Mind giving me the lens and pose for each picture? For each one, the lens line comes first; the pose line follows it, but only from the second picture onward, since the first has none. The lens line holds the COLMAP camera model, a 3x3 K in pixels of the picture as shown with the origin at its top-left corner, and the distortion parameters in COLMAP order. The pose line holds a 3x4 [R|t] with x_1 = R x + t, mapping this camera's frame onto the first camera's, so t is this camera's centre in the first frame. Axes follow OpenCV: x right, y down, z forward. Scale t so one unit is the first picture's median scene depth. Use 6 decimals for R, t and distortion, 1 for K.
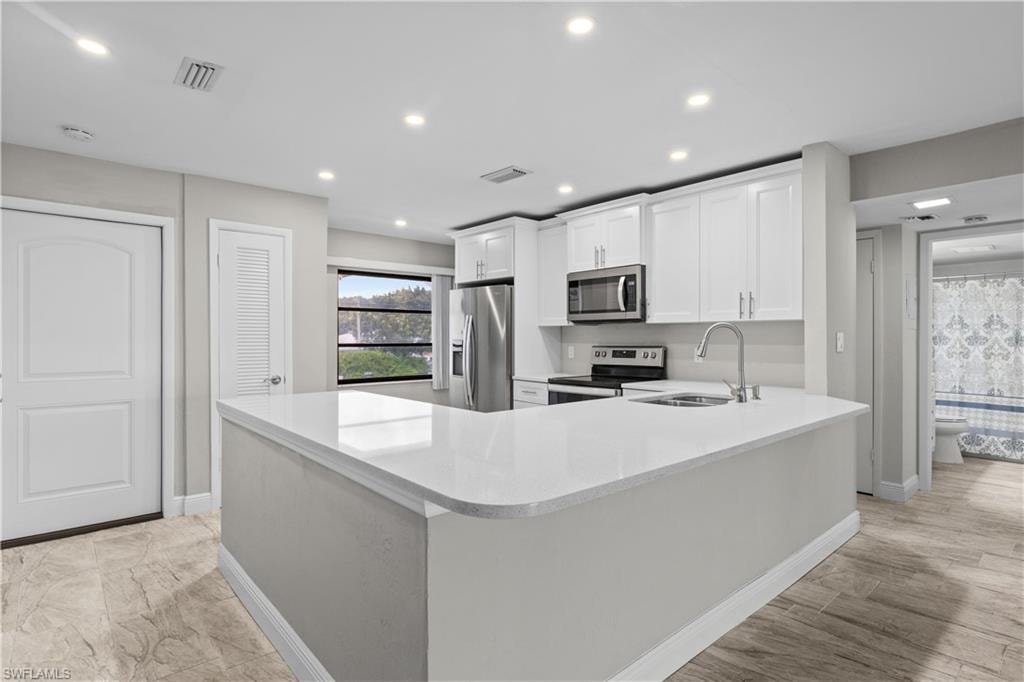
lens RADIAL K [[522.0, 0, 508.7], [0, 522.0, 339.4], [0, 0, 1]] dist [-0.005183, 0.000150]
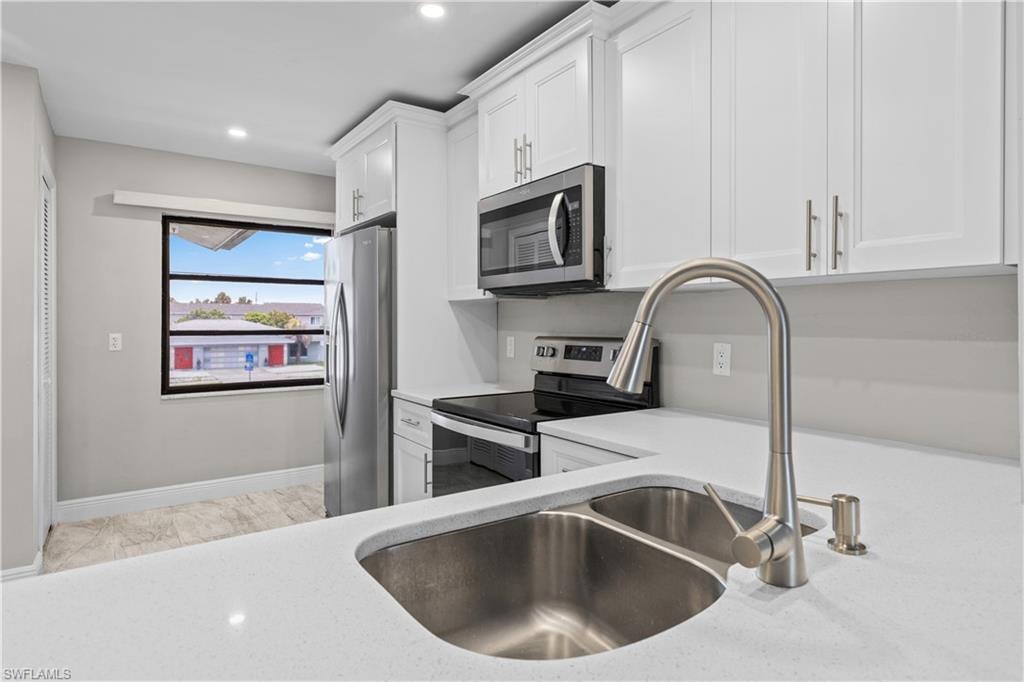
lens RADIAL K [[565.4, 0, 510.4], [0, 565.4, 318.7], [0, 0, 1]] dist [0.001285, 0.000273]
pose [[0.993799, 0.000197, -0.111196, 0.237484], [-0.001095, 0.999967, -0.008009, -0.001323], [0.111190, 0.008081, 0.993766, 0.490998]]
